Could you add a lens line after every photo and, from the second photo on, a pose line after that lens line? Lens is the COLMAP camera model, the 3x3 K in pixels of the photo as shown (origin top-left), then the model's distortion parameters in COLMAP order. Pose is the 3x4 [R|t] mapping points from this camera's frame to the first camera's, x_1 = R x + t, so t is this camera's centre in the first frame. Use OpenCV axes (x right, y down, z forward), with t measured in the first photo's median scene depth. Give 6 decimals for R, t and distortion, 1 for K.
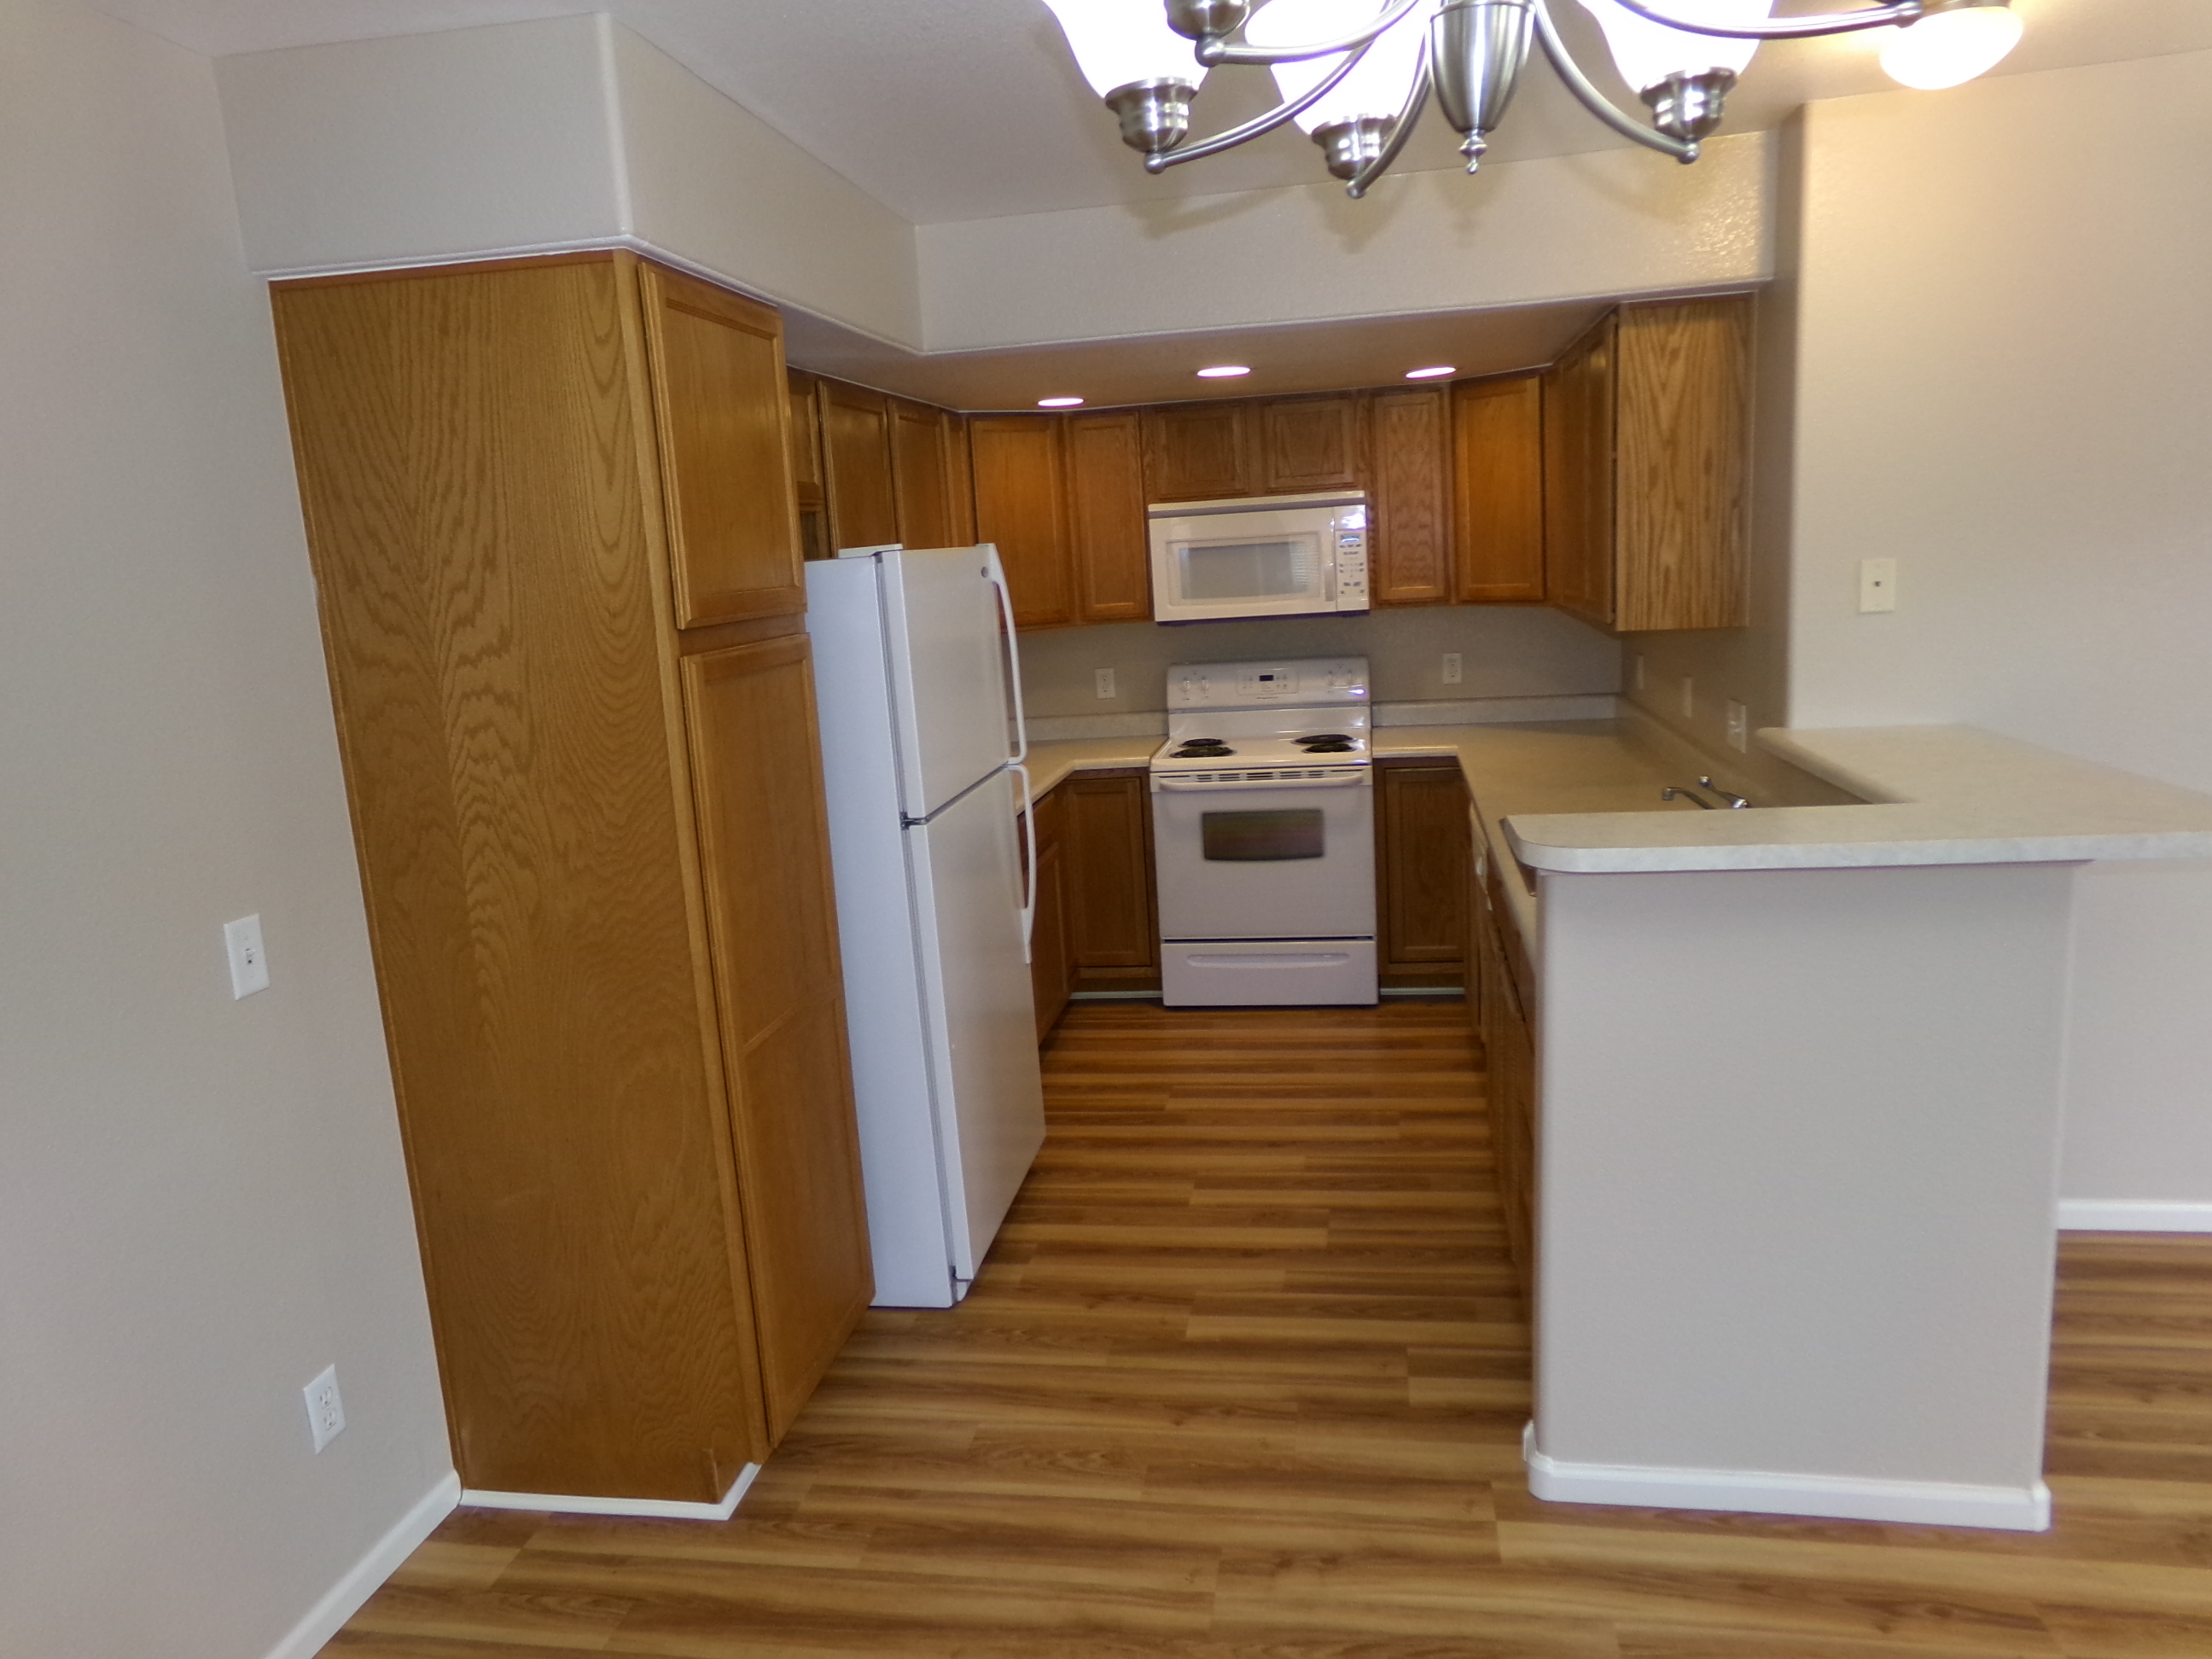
lens RADIAL K [[1509.5, 0, 1106.0], [0, 1509.5, 829.5], [0, 0, 1]] dist [-0.110787, 0.185225]
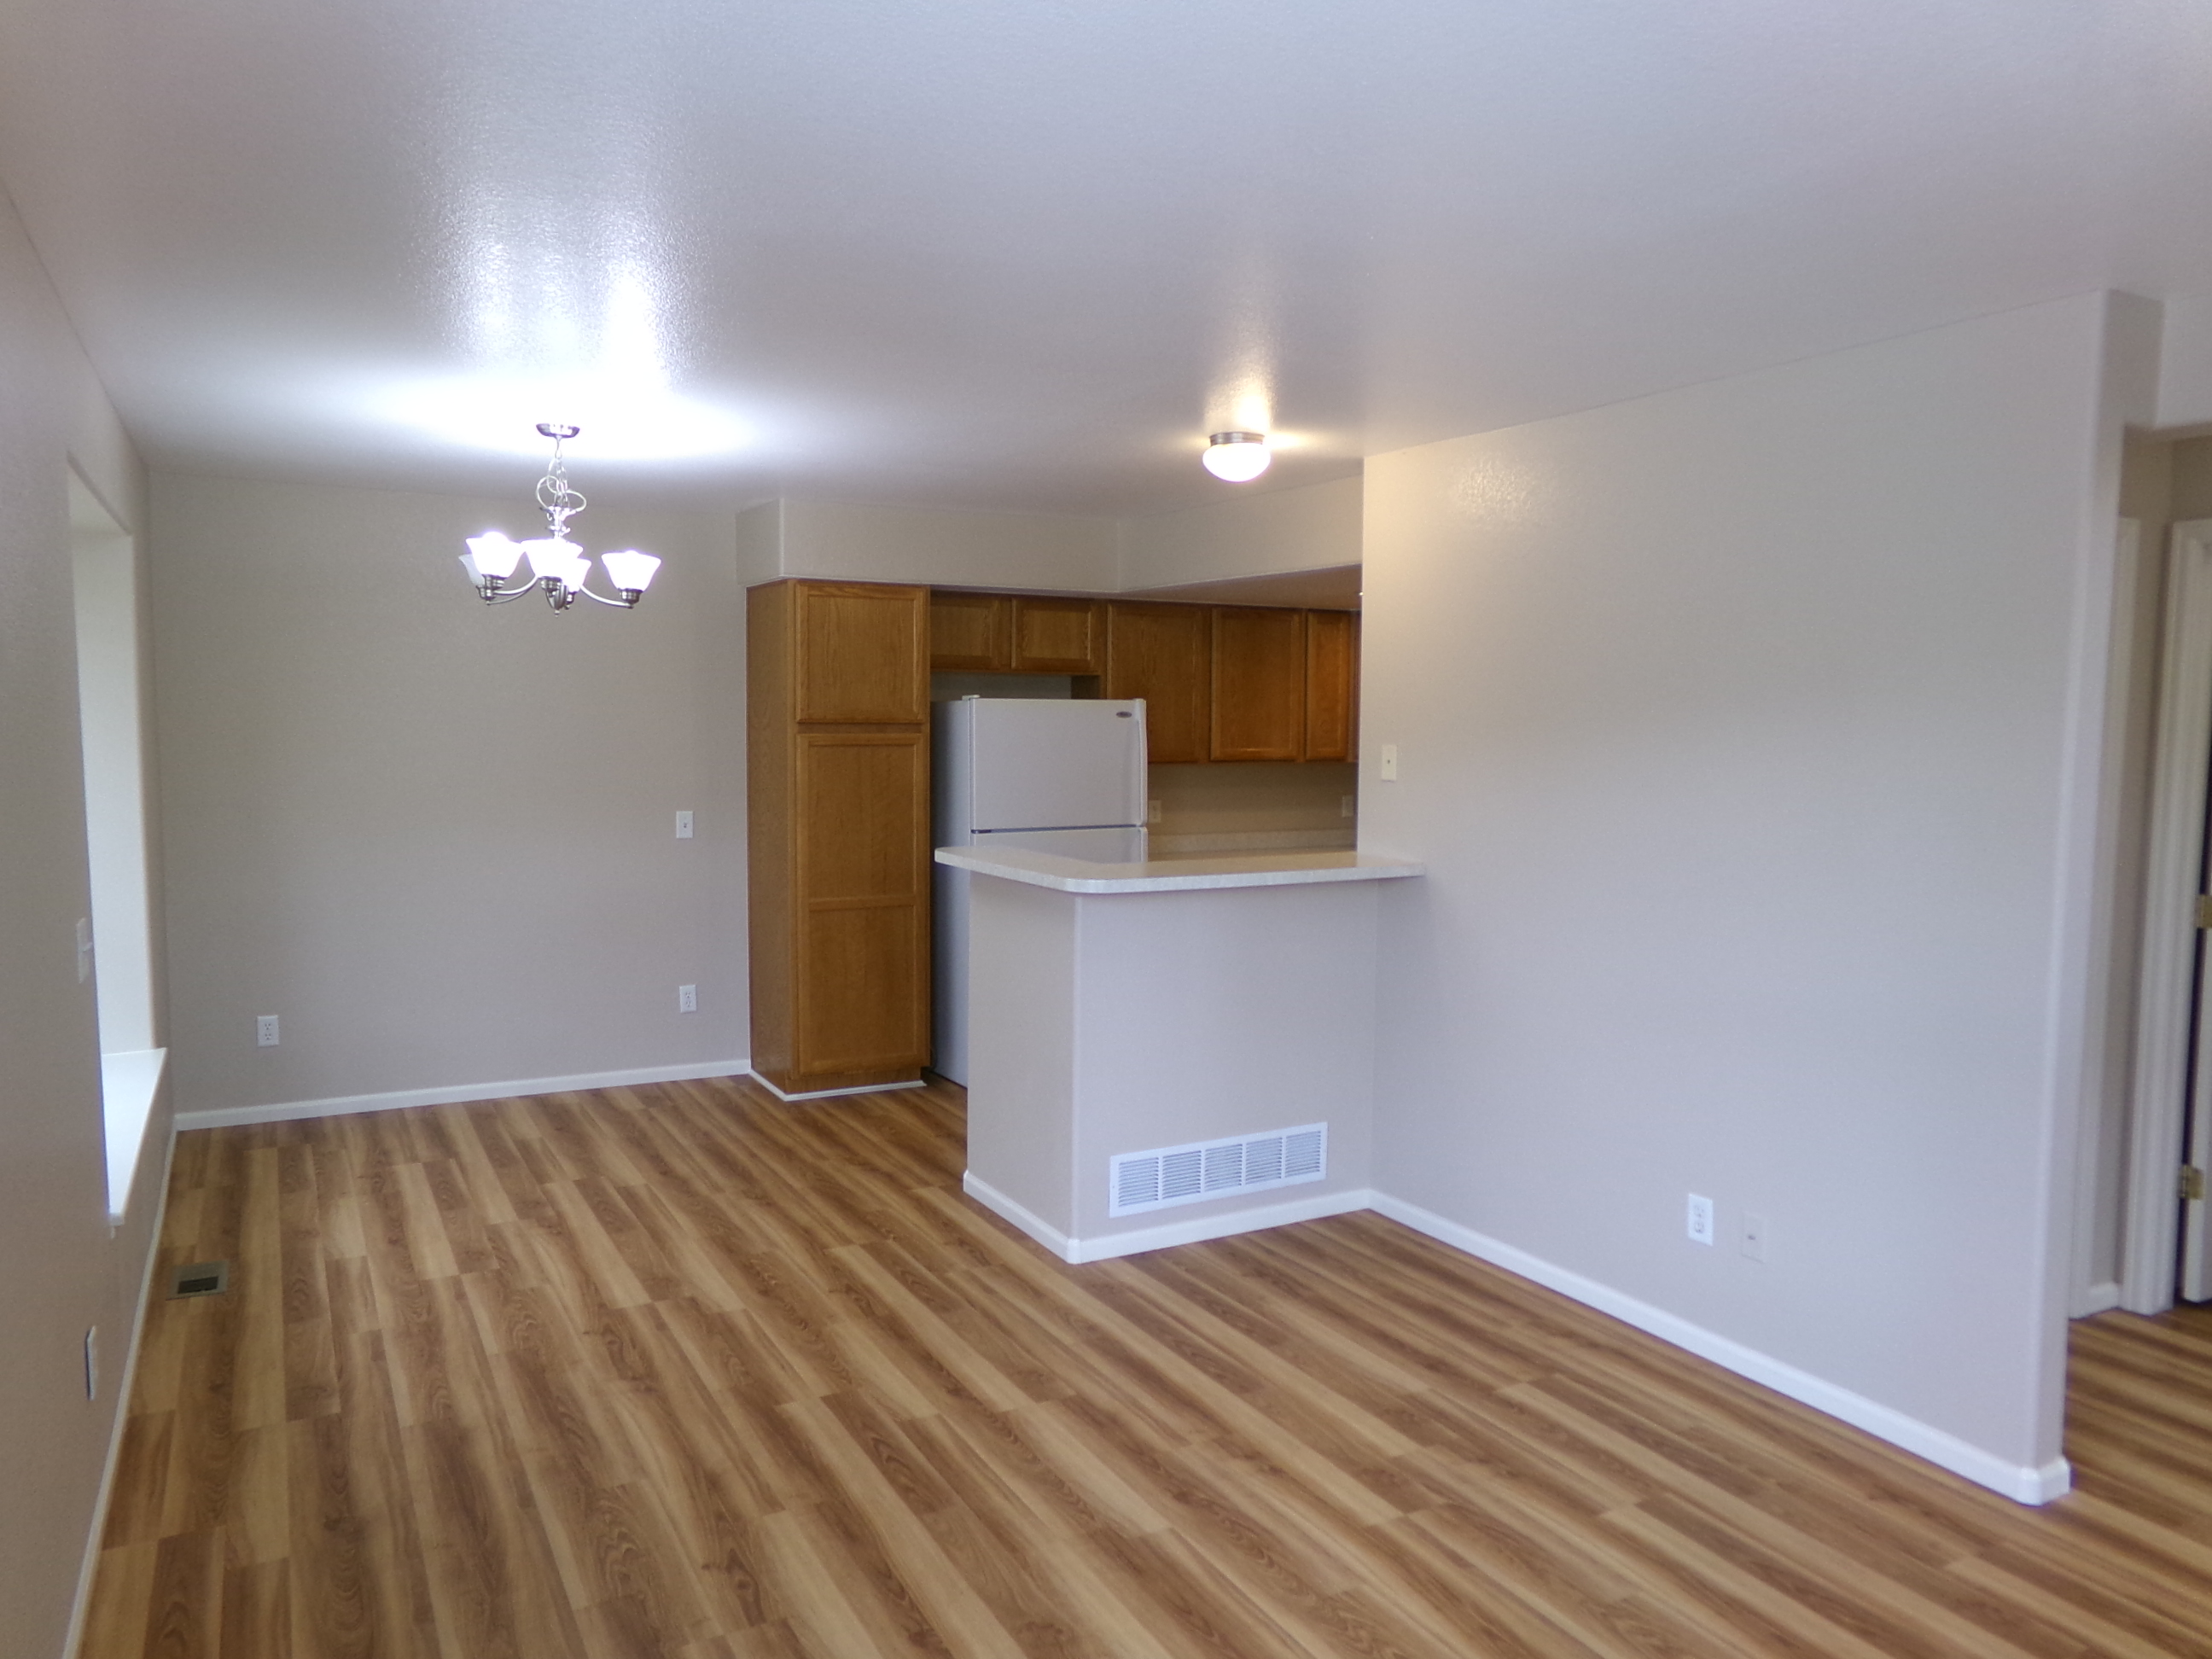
lens RADIAL K [[1509.5, 0, 1106.0], [0, 1509.5, 829.5], [0, 0, 1]] dist [-0.110787, 0.185225]
pose [[0.638055, 0.129426, -0.759036, 1.548145], [-0.190168, 0.981723, 0.007539, -0.058149], [0.746138, 0.139534, 0.651005, -0.184613]]
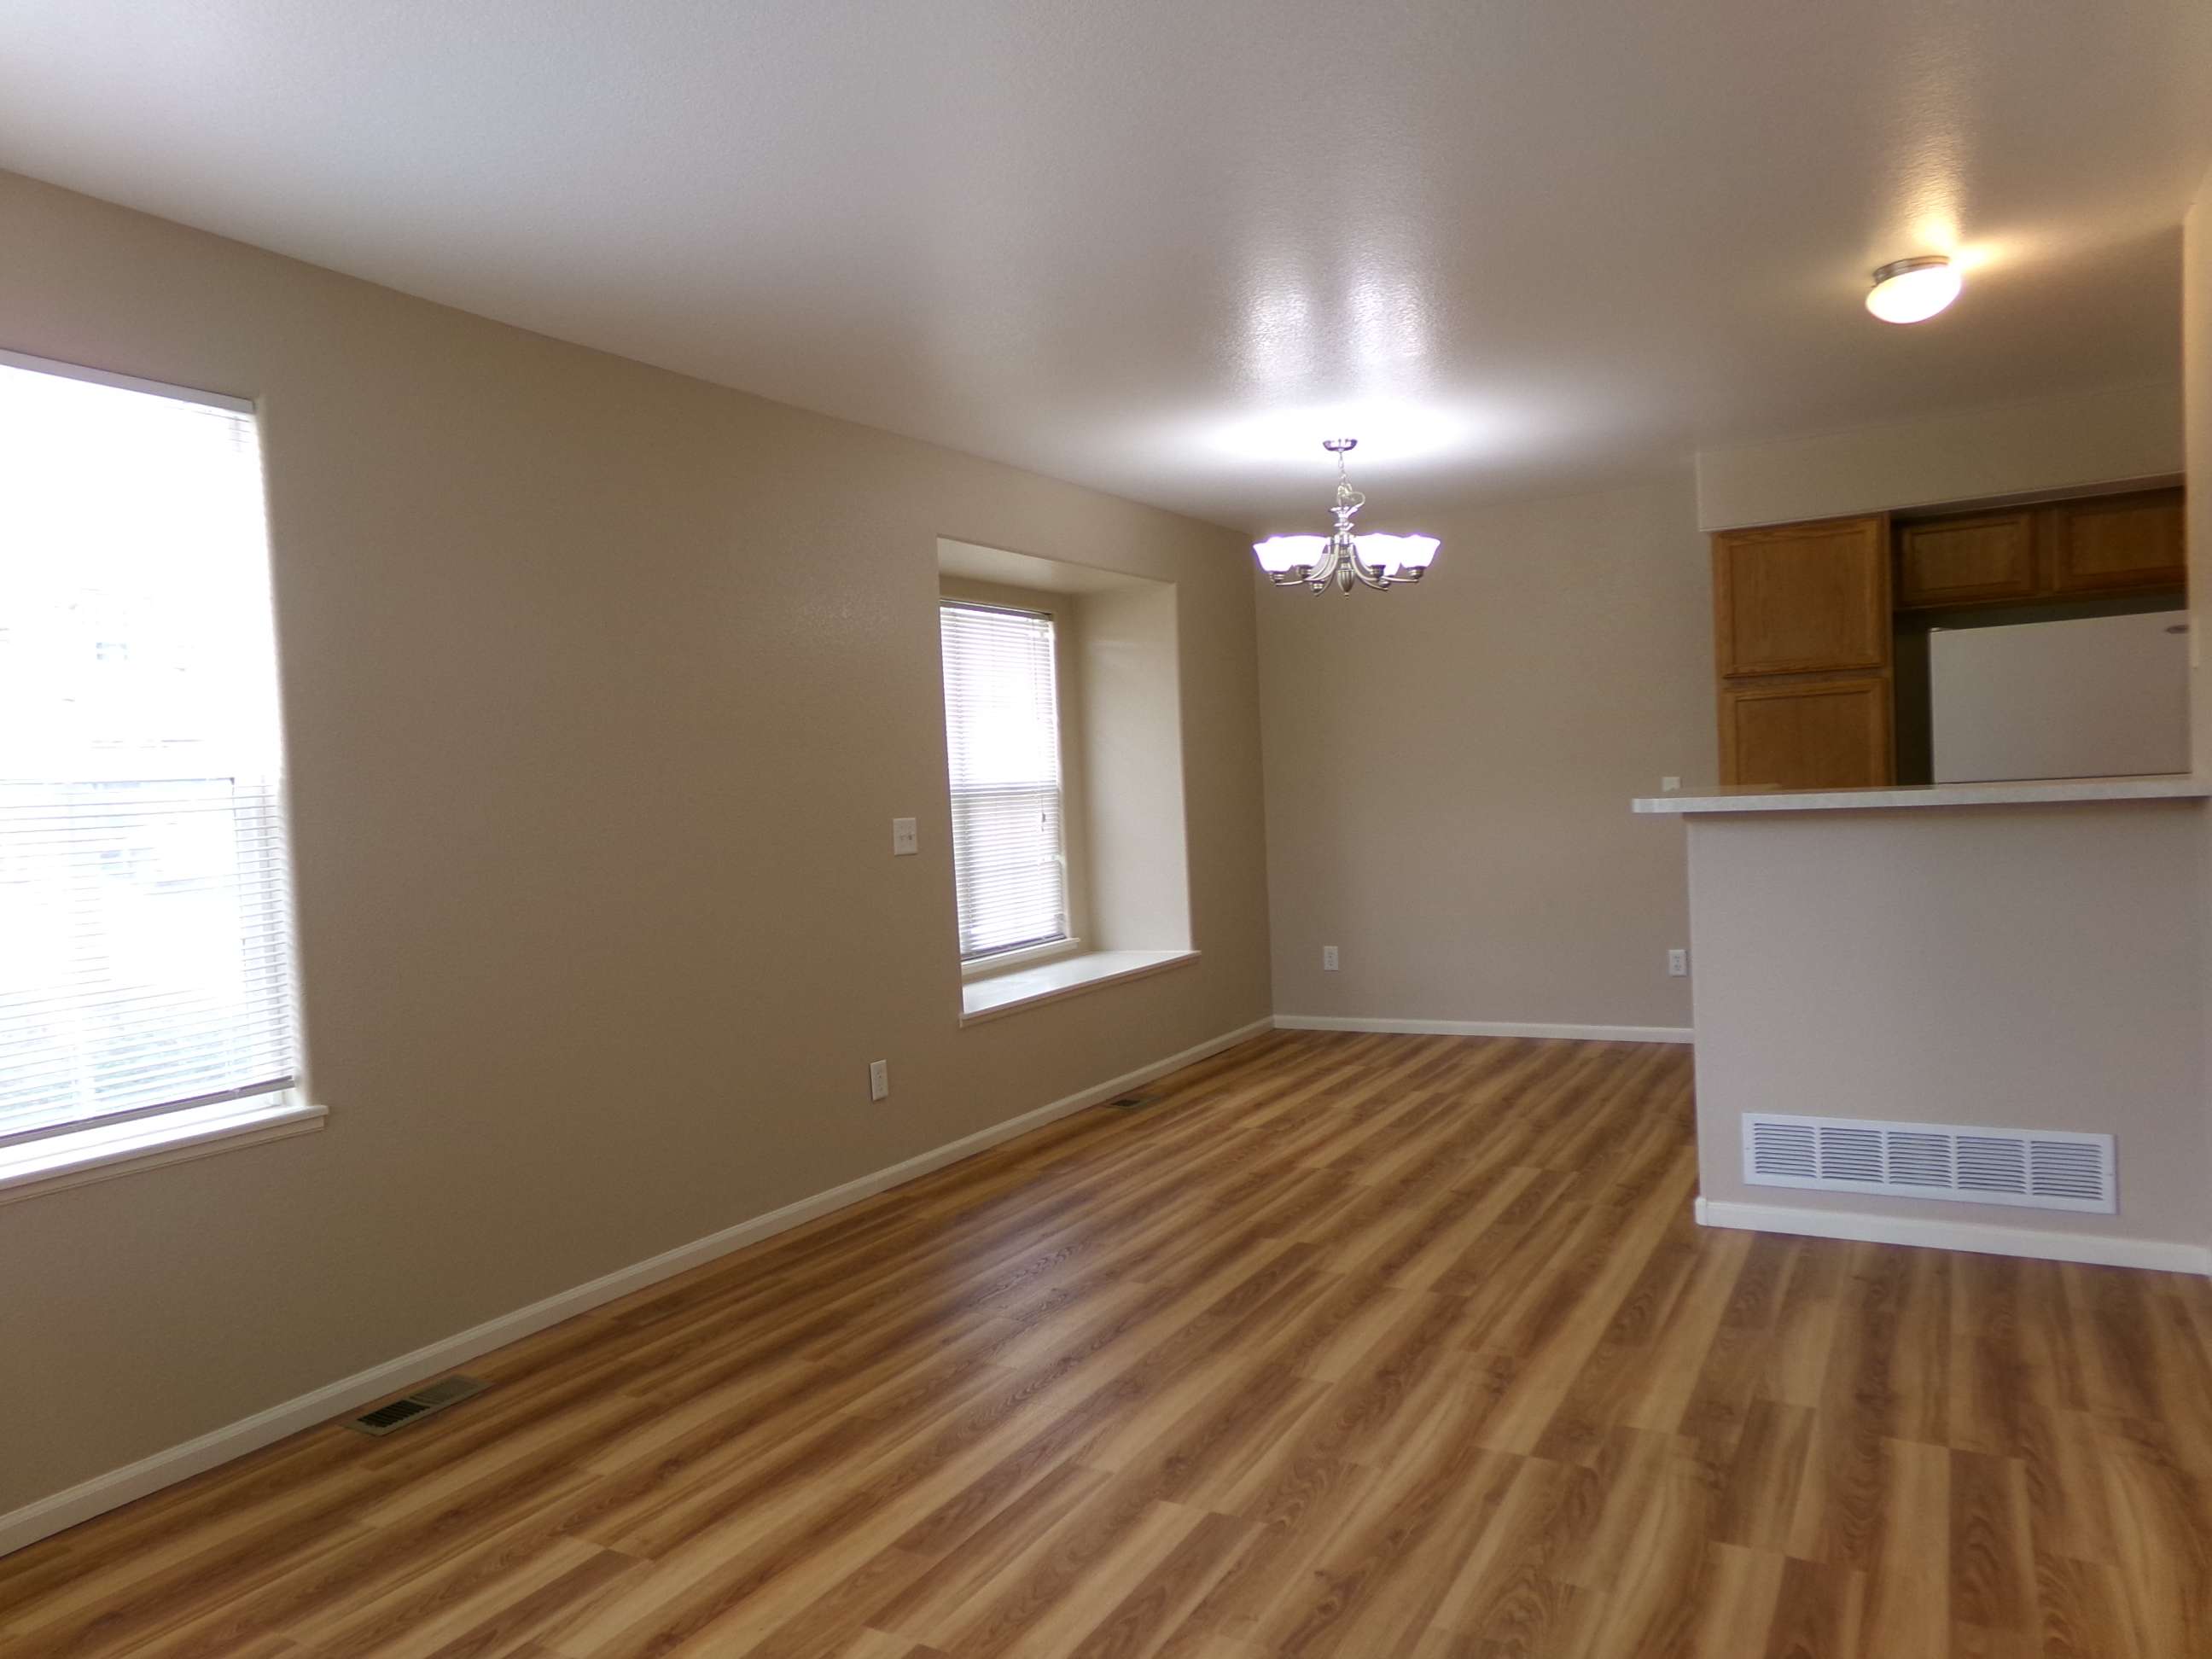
lens RADIAL K [[1521.7, 0, 1106.0], [0, 1521.7, 829.5], [0, 0, 1]] dist [-0.059190, 0.112705]
pose [[-0.304190, 0.109465, -0.946301, 1.864880], [-0.103470, 0.983702, 0.147052, -0.114992], [0.946975, 0.142645, -0.287906, 0.608922]]
